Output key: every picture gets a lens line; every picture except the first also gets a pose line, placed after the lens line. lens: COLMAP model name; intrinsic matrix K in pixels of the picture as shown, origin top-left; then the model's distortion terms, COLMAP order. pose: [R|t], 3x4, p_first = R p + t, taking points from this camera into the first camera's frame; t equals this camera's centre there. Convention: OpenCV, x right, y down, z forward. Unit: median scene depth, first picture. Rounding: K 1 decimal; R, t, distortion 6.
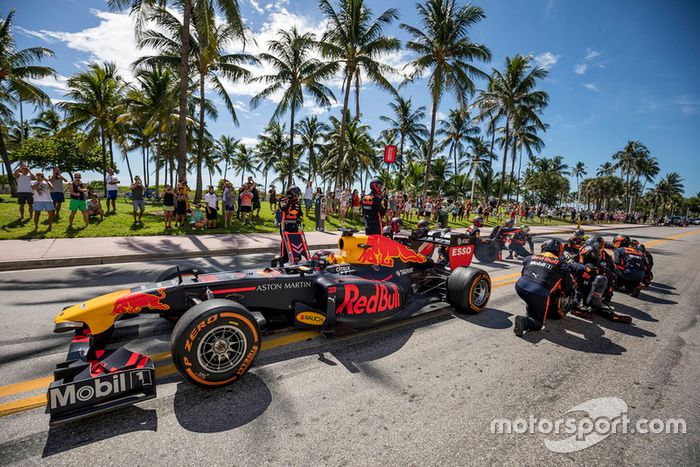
lens RADIAL K [[341.2, 0, 350.0], [0, 341.2, 233.5], [0, 0, 1]] dist [-0.016500, 0.001758]
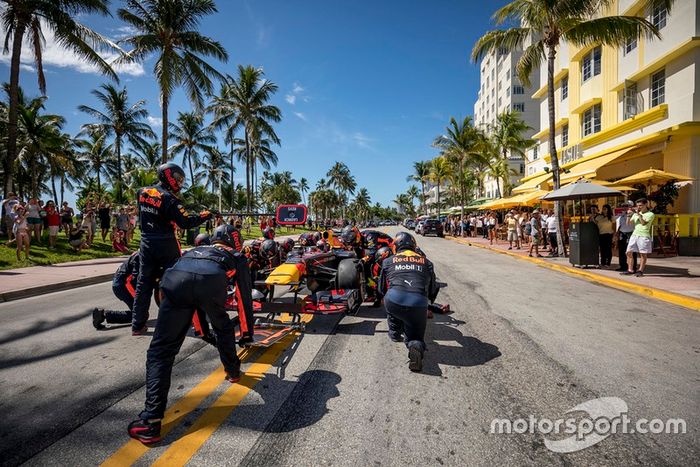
lens RADIAL K [[341.2, 0, 350.0], [0, 341.2, 233.5], [0, 0, 1]] dist [-0.016500, 0.001758]
pose [[0.721997, -0.077991, 0.687486, -0.010635], [0.115330, 0.993291, -0.008436, 0.002124], [-0.682216, 0.085378, 0.726148, 0.100939]]
